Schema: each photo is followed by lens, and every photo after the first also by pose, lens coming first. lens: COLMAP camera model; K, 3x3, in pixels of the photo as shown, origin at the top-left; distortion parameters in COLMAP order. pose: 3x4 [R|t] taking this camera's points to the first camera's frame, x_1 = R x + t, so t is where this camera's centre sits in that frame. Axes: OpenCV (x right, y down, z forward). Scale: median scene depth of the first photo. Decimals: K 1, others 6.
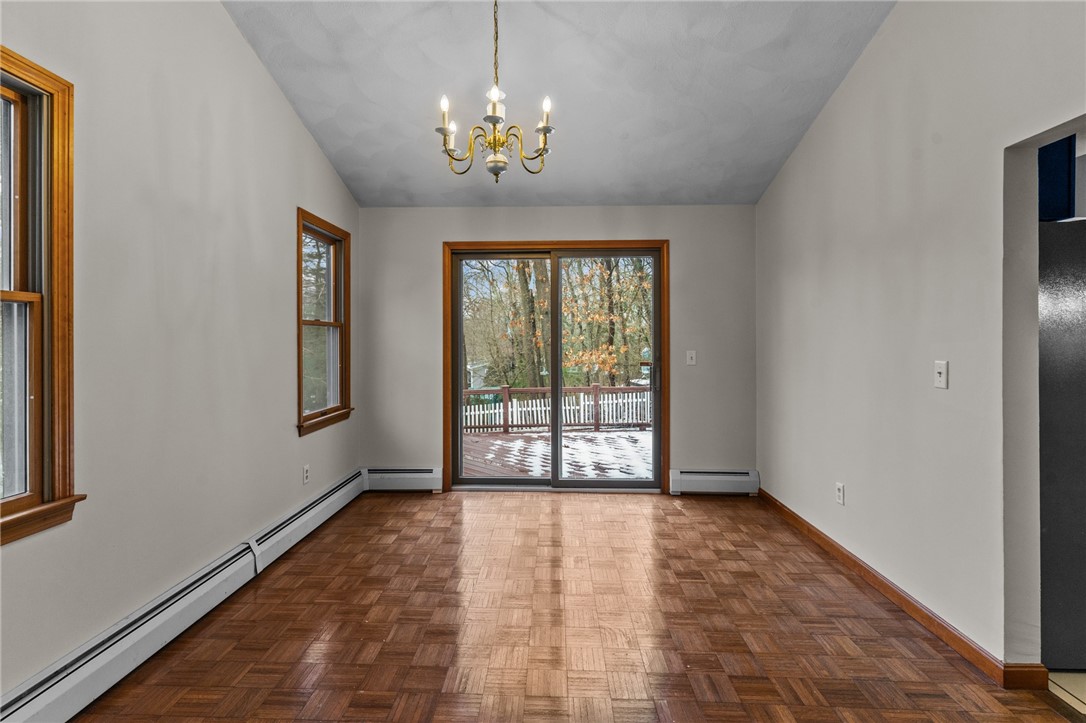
lens RADIAL K [[525.4, 0, 534.8], [0, 525.4, 337.5], [0, 0, 1]] dist [0.001837, 0.000308]
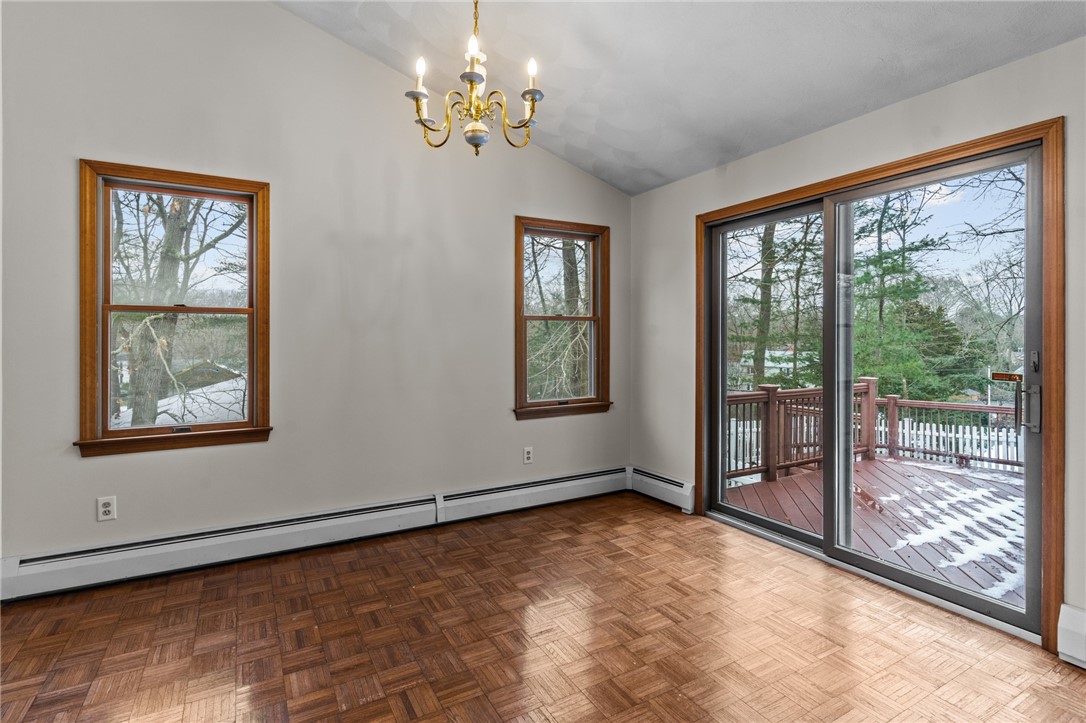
lens RADIAL K [[525.4, 0, 534.8], [0, 525.4, 337.5], [0, 0, 1]] dist [0.001837, 0.000308]
pose [[0.520611, -0.001319, -0.853793, 0.510274], [0.009541, 0.999945, 0.004273, 0.007167], [0.853741, -0.010370, 0.520595, 0.432799]]
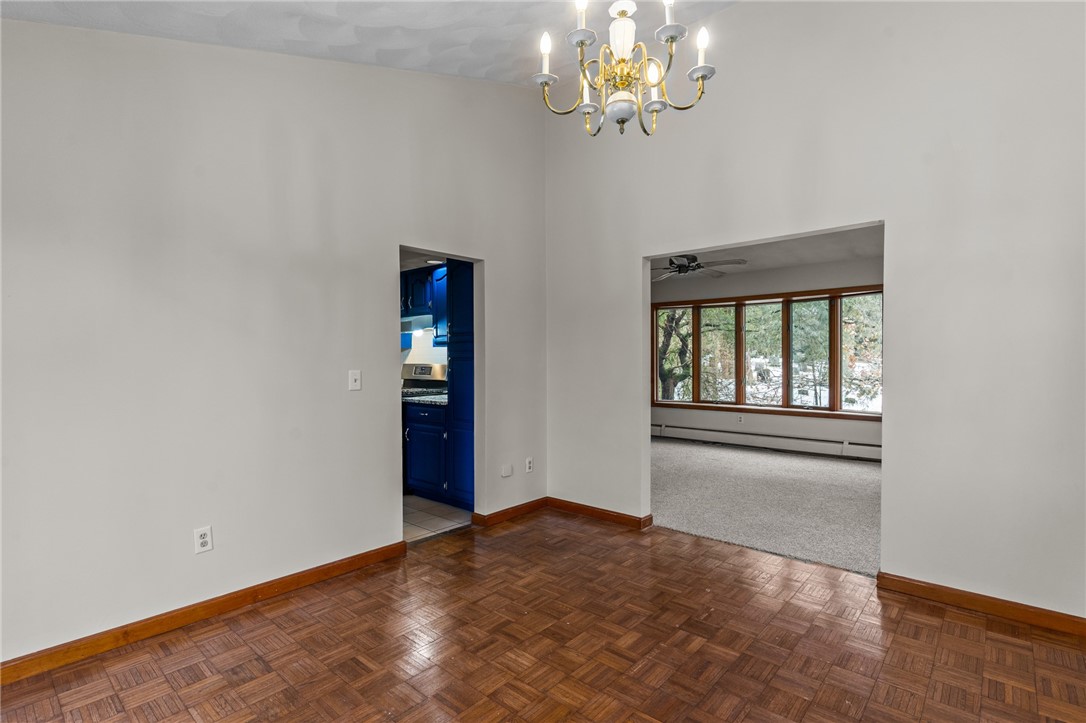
lens RADIAL K [[522.9, 0, 534.3], [0, 522.9, 340.3], [0, 0, 1]] dist [0.001822, 0.000994]
pose [[-0.764690, 0.024962, 0.643915, -0.319808], [0.001400, 0.999311, -0.037077, 0.010542], [-0.644397, -0.027451, -0.764198, 1.142026]]
